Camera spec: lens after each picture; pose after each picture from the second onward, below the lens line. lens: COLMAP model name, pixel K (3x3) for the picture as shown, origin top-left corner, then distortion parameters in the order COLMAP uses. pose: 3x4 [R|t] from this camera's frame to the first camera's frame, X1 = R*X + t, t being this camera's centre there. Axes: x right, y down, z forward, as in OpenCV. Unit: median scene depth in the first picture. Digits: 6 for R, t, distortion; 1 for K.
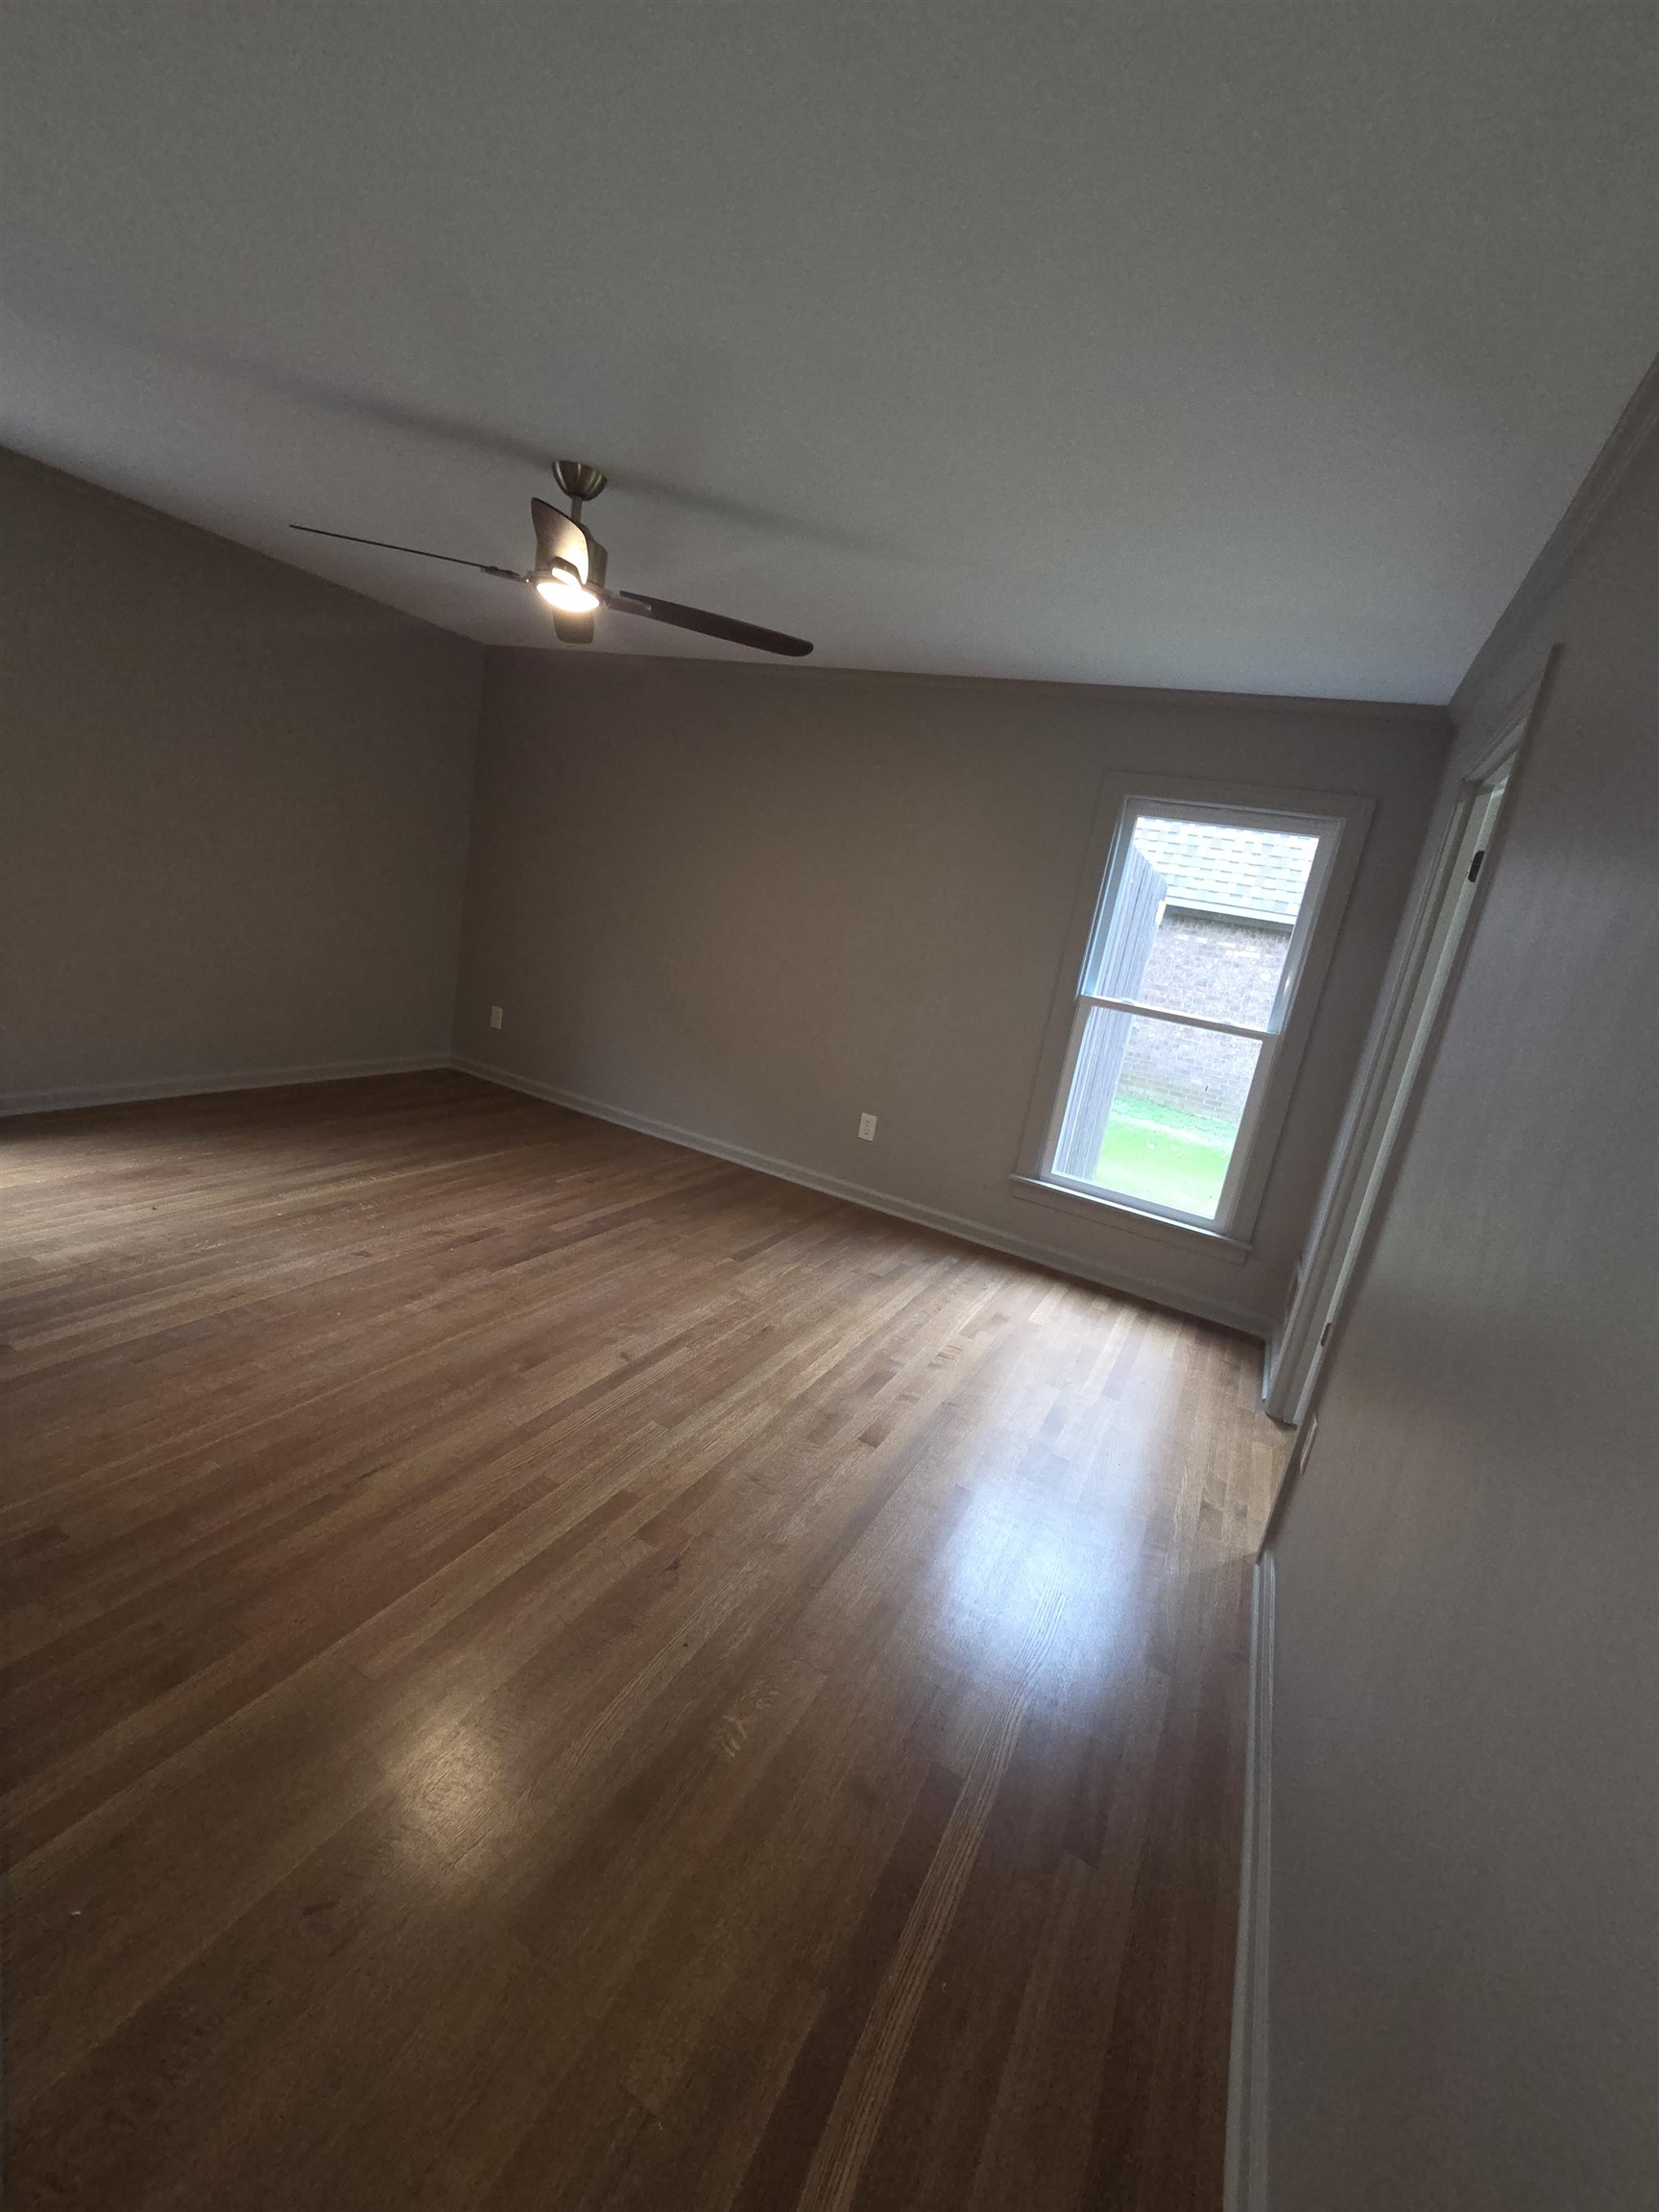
lens RADIAL K [[903.1, 0, 822.0], [0, 903.1, 1107.5], [0, 0, 1]] dist [-0.006261, -0.000652]
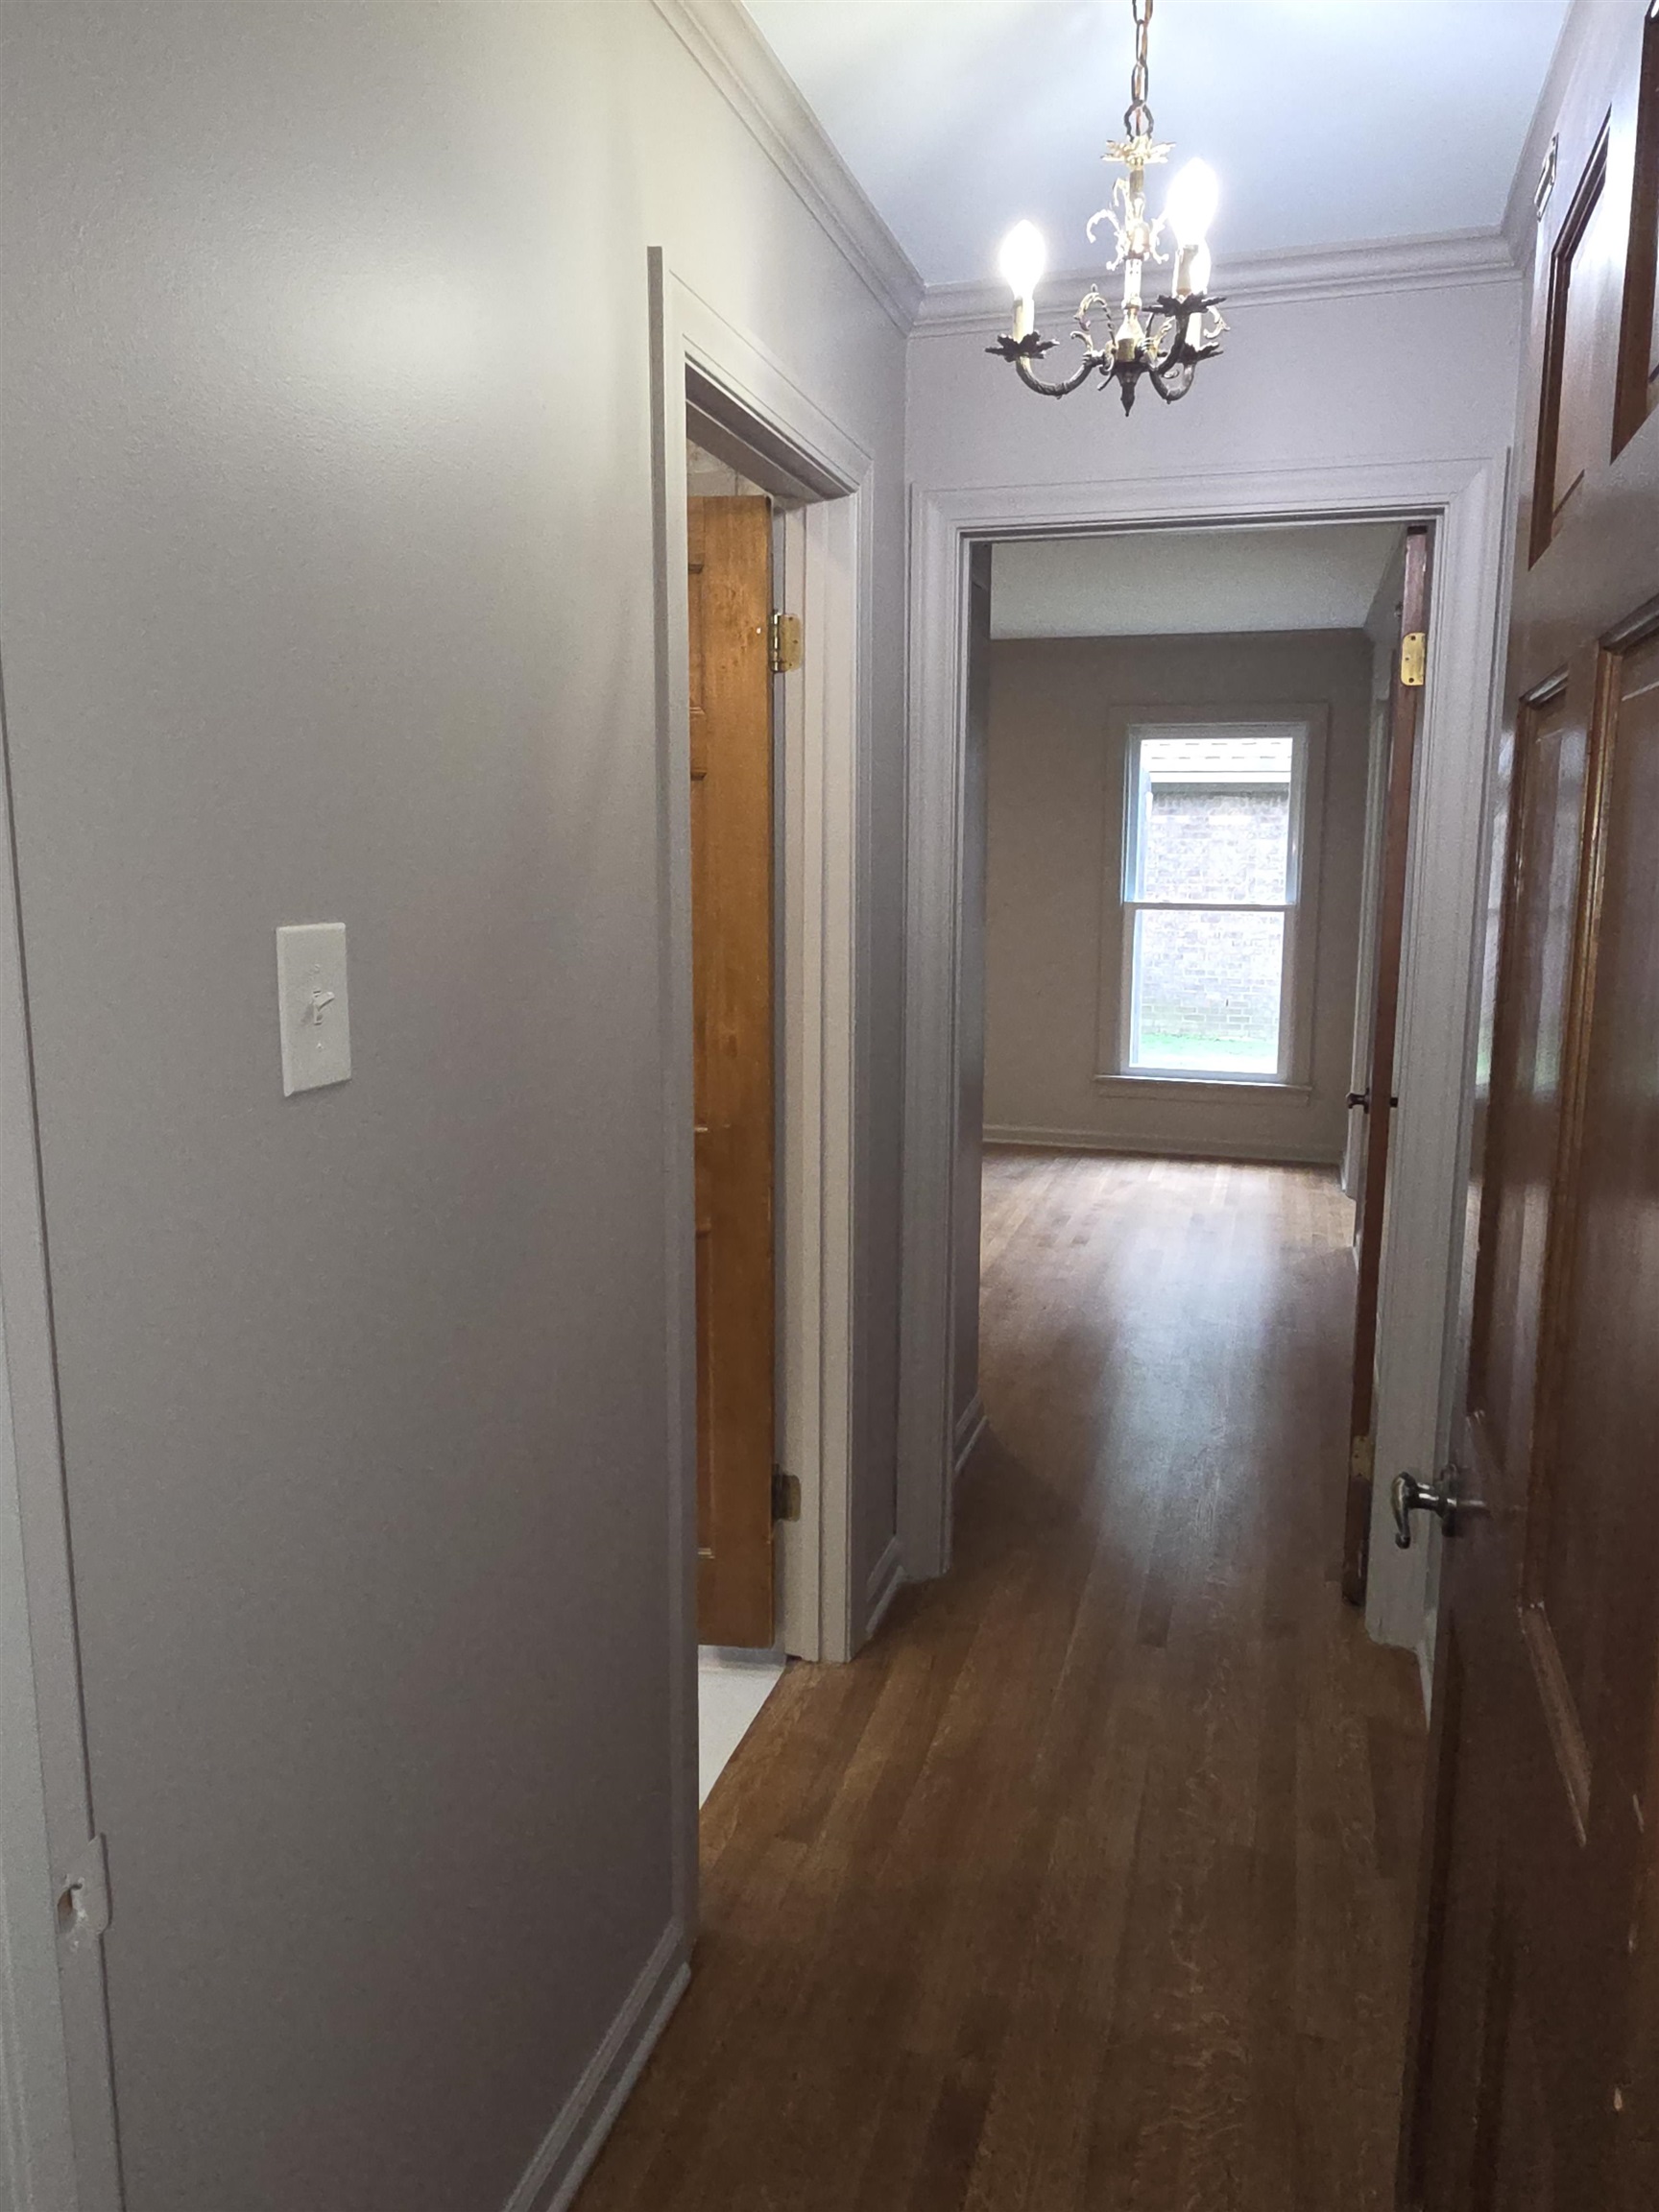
lens RADIAL K [[1548.2, 0, 832.1], [0, 1548.2, 1104.7], [0, 0, 1]] dist [-0.010128, -0.000987]
pose [[0.968290, -0.192900, 0.158760, -0.414612], [0.199461, 0.979552, -0.026329, 0.098623], [-0.150435, 0.057161, 0.986966, -0.817523]]
